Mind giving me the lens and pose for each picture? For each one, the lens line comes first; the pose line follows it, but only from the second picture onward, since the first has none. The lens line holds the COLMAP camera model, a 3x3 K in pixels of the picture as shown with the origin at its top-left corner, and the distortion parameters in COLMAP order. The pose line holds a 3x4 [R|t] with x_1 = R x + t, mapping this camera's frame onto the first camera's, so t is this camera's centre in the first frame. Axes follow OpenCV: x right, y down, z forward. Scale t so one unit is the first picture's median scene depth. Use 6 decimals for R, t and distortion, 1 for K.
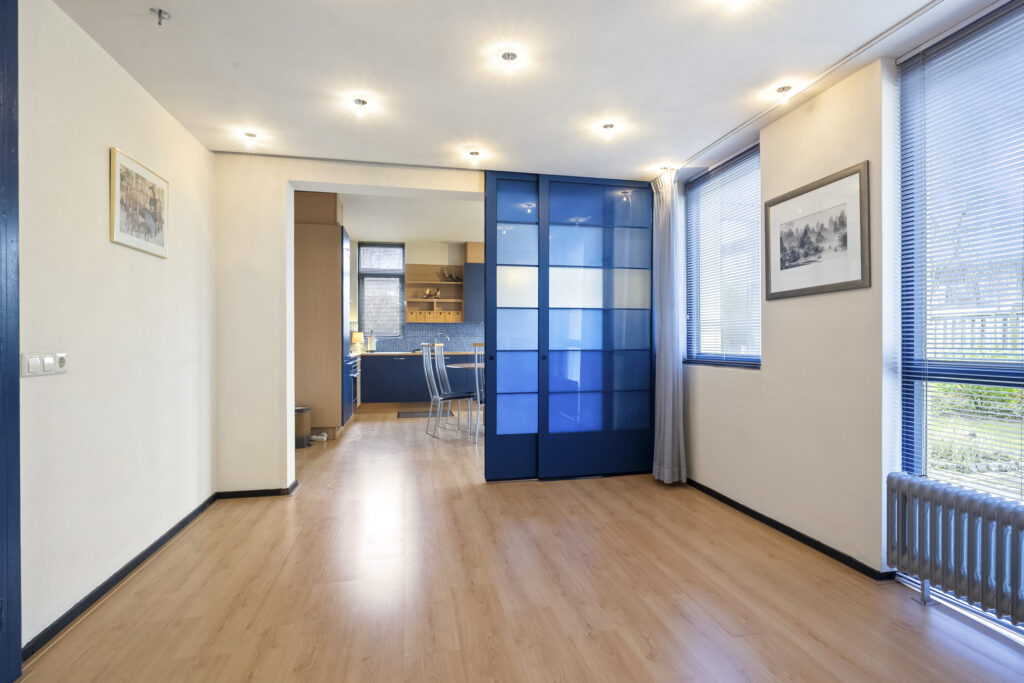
lens RADIAL K [[498.5, 0, 510.0], [0, 498.5, 352.9], [0, 0, 1]] dist [-0.002835, -0.000380]
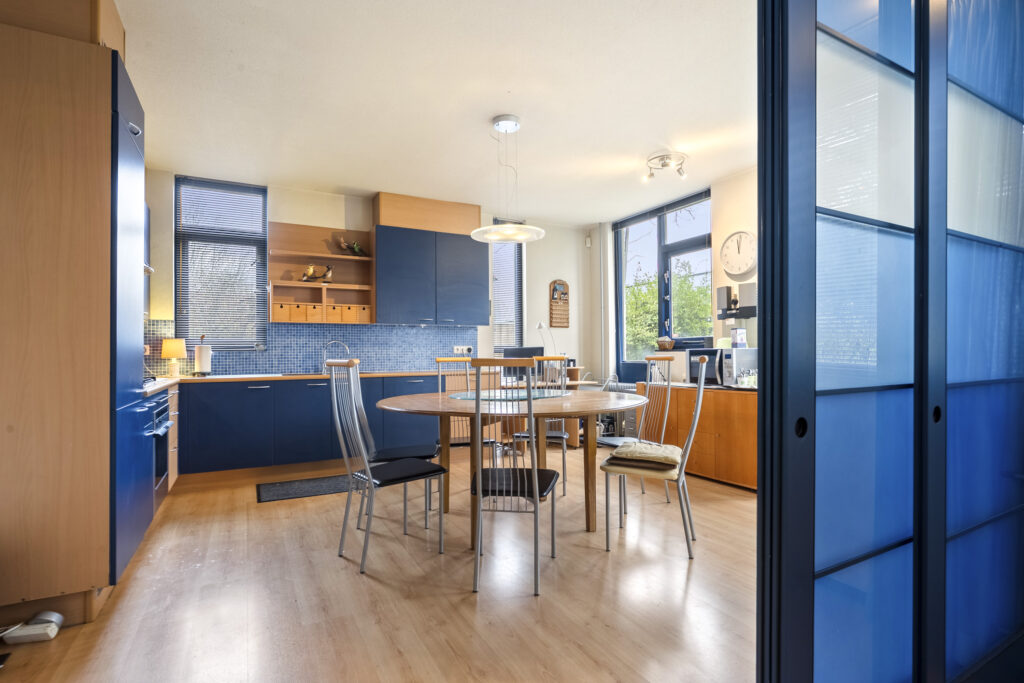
lens RADIAL K [[498.5, 0, 510.0], [0, 498.5, 352.9], [0, 0, 1]] dist [-0.002835, -0.000380]
pose [[0.960807, -0.006665, 0.277138, -0.103374], [0.013782, 0.999623, -0.023740, -0.008380], [-0.276875, 0.026629, 0.960537, 0.376085]]
